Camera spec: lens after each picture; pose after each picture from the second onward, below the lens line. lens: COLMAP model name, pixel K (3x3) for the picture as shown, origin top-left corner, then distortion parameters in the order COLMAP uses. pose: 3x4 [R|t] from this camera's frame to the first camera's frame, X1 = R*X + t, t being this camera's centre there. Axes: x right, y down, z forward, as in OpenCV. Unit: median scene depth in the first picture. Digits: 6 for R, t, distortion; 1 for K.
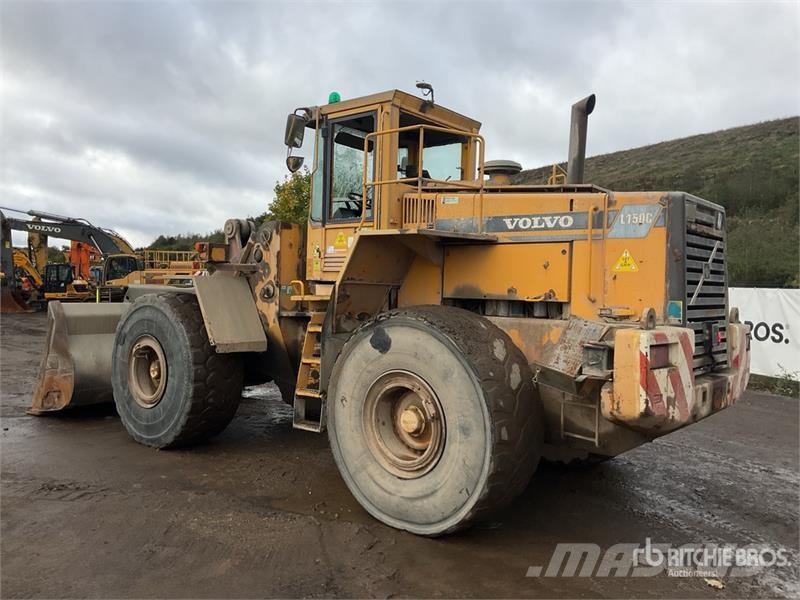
lens RADIAL K [[662.3, 0, 392.4], [0, 662.3, 302.4], [0, 0, 1]] dist [0.069158, -0.118215]
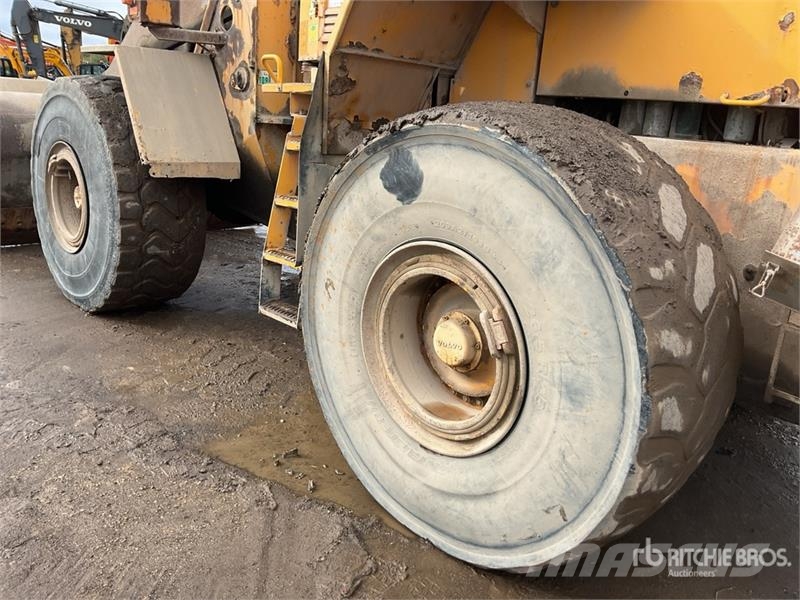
lens RADIAL K [[662.3, 0, 393.1], [0, 662.3, 298.1], [0, 0, 1]] dist [0.069158, -0.118215]
pose [[0.995014, 0.067427, -0.073496, 0.015276], [-0.046836, 0.966448, 0.252556, 0.021142], [0.088059, -0.247854, 0.964787, 0.477952]]
